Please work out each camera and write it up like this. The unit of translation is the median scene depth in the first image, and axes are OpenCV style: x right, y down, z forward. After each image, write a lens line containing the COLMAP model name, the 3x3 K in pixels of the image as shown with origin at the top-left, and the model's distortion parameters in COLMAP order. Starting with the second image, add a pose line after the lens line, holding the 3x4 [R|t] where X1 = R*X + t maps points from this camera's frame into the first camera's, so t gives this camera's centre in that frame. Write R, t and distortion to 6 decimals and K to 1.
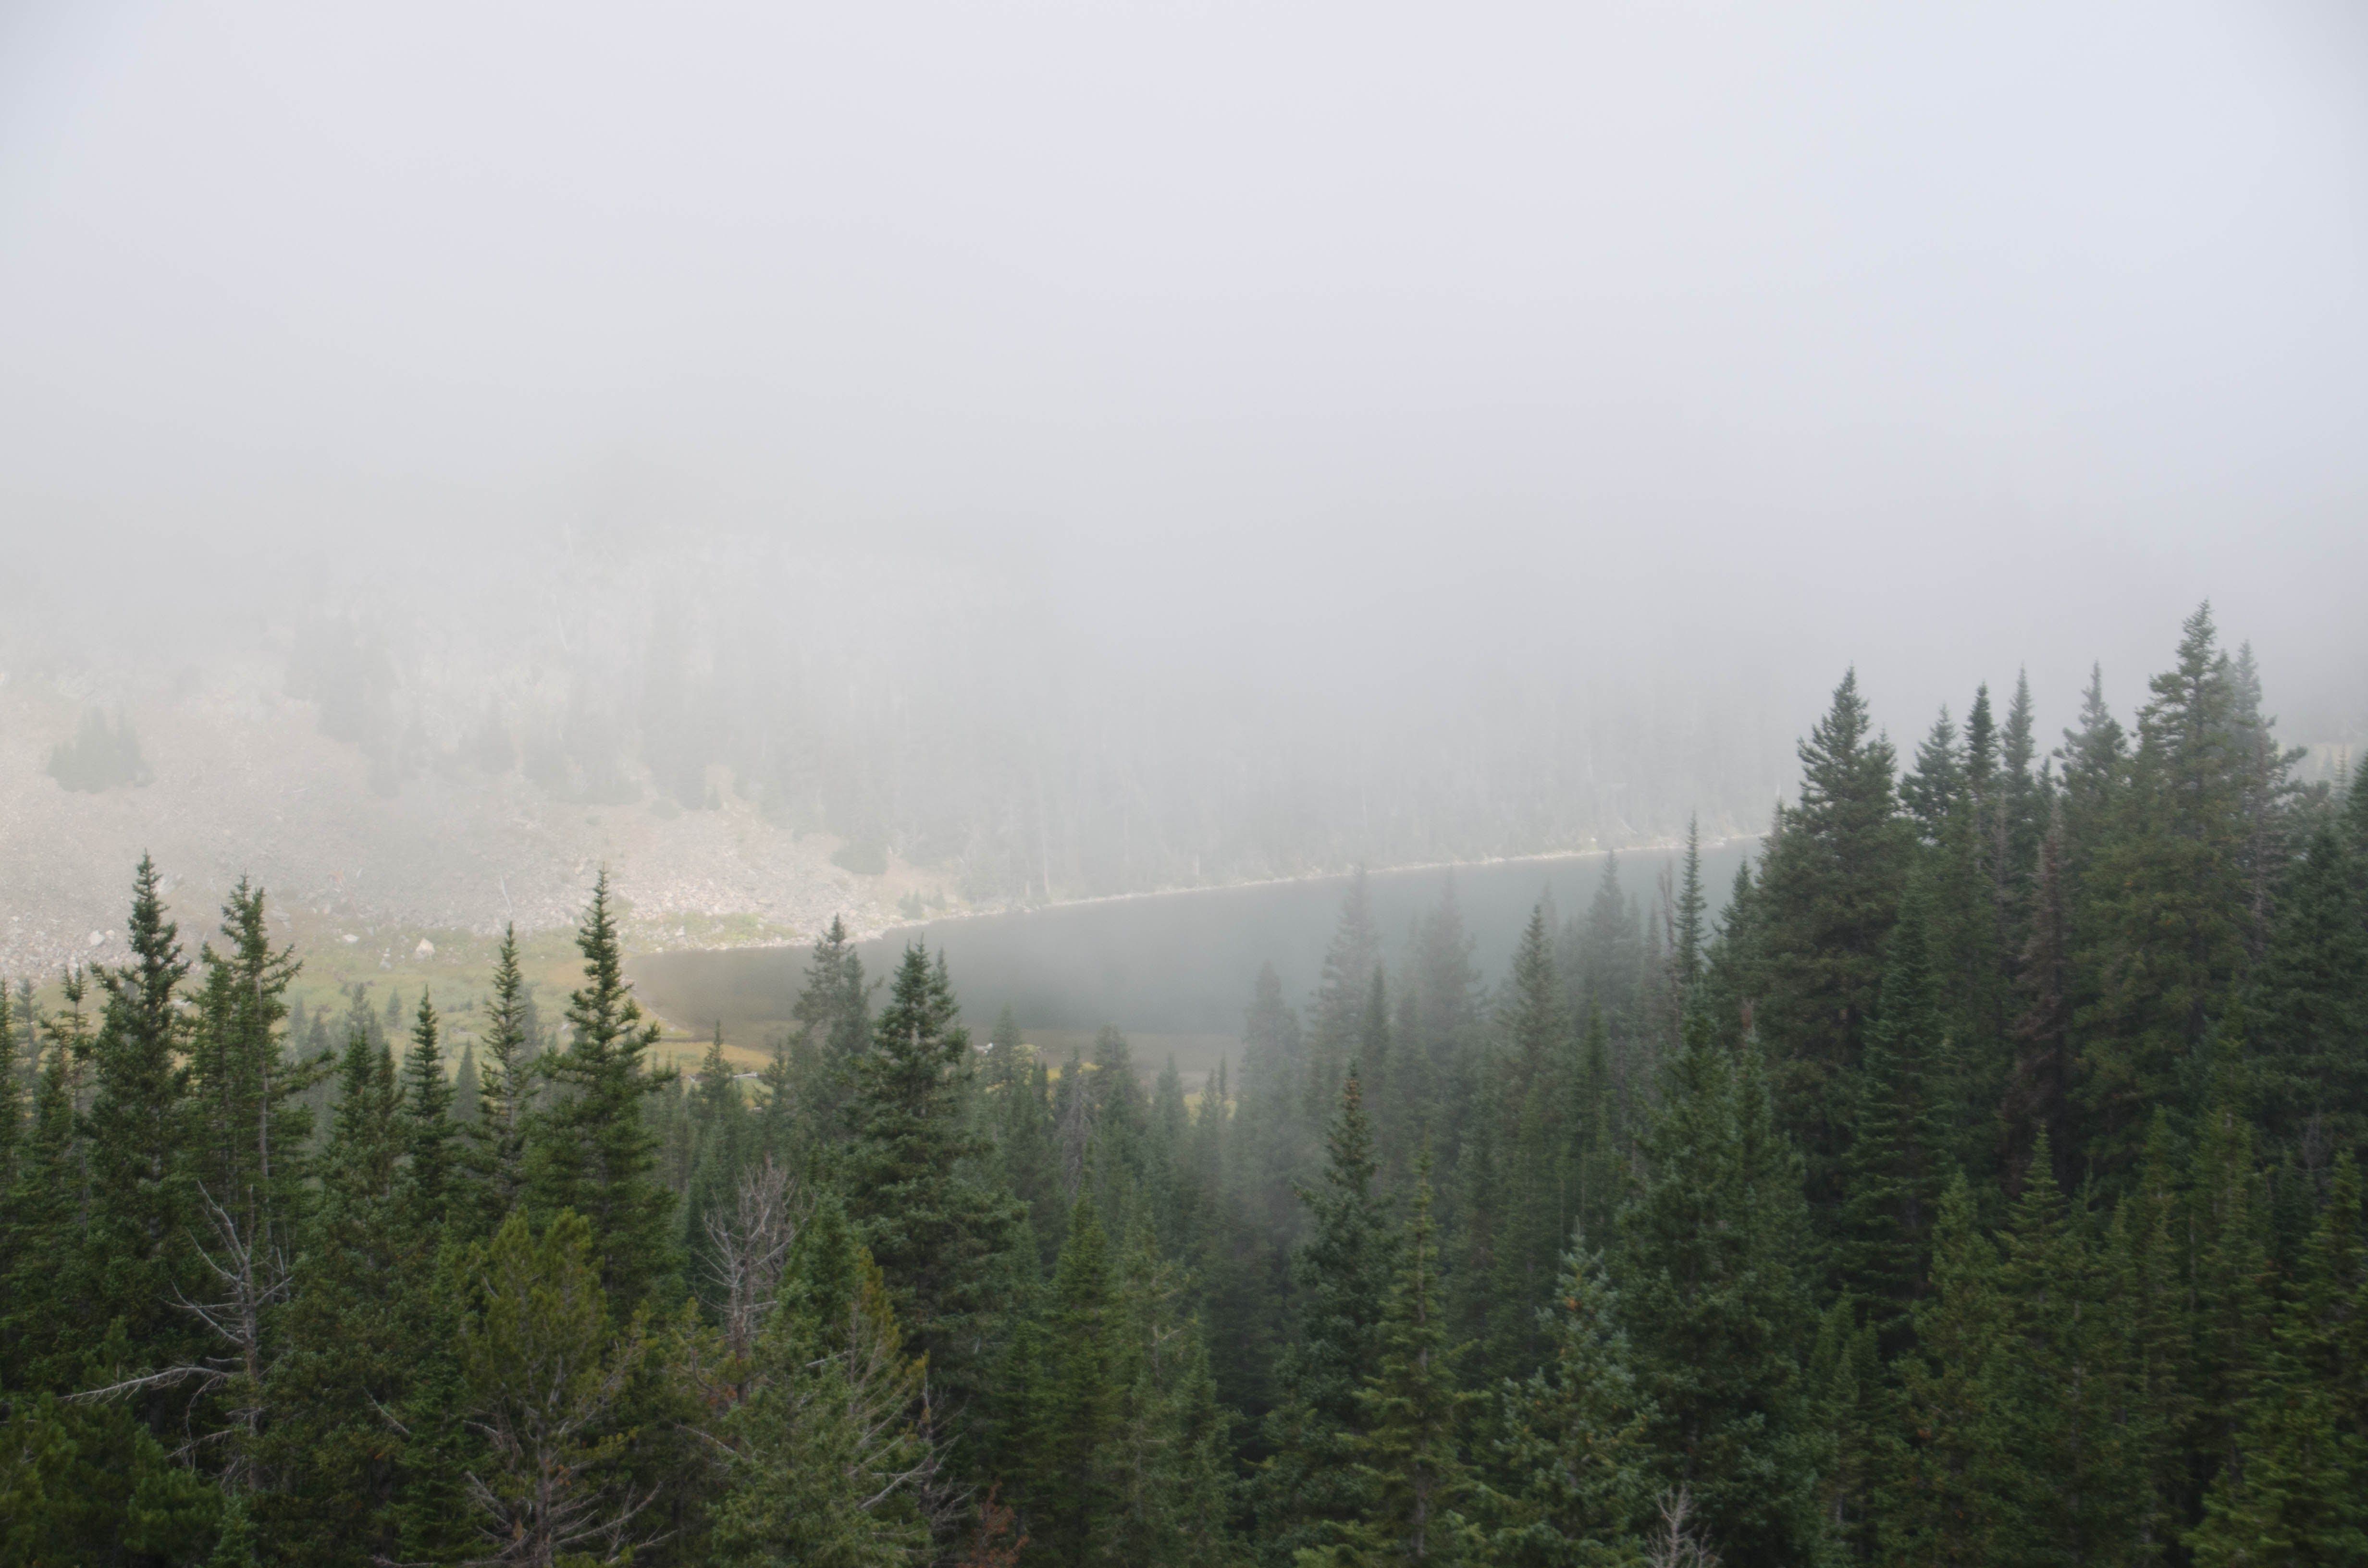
lens RADIAL K [[1895.0, 0, 1192.1], [0, 1895.0, 792.5], [0, 0, 1]] dist [-0.162700, 0.129485]
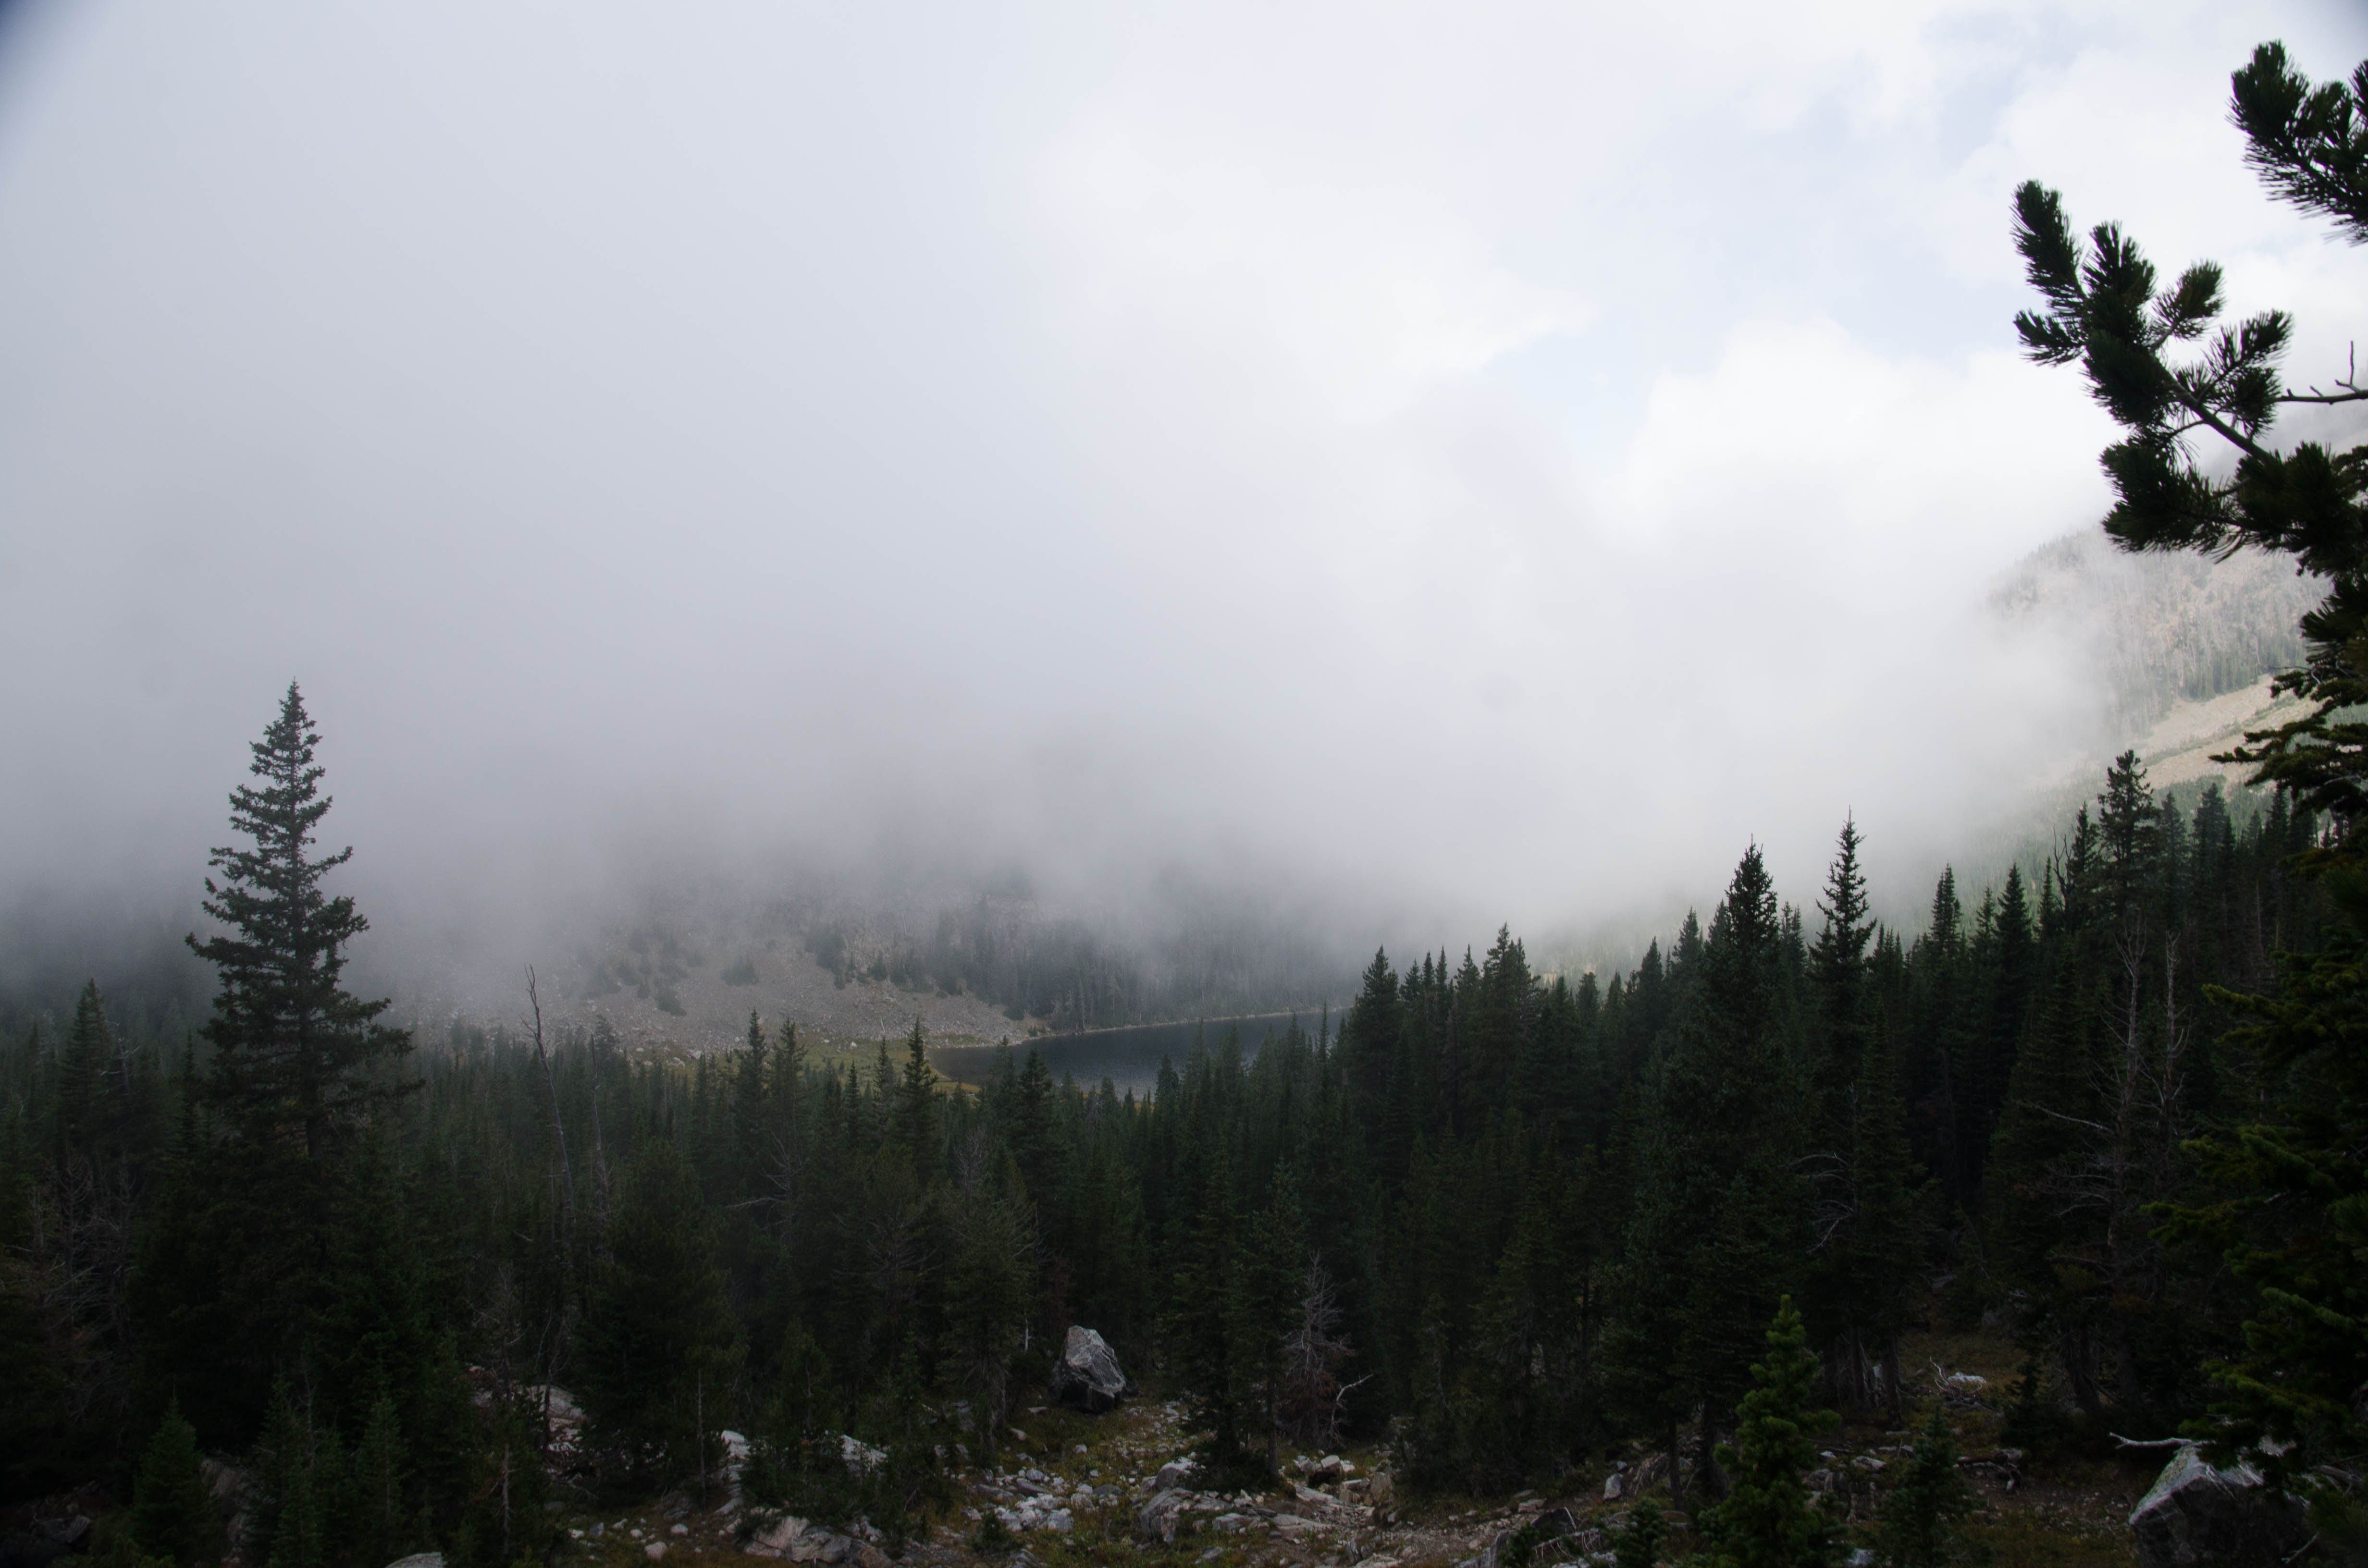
lens RADIAL K [[1895.0, 0, 1192.1], [0, 1895.0, 792.5], [0, 0, 1]] dist [-0.162700, 0.129485]
pose [[0.999735, 0.007964, 0.021621, 0.017001], [-0.005744, 0.994884, -0.100862, -0.009234], [-0.022314, 0.100711, 0.994665, -1.762143]]
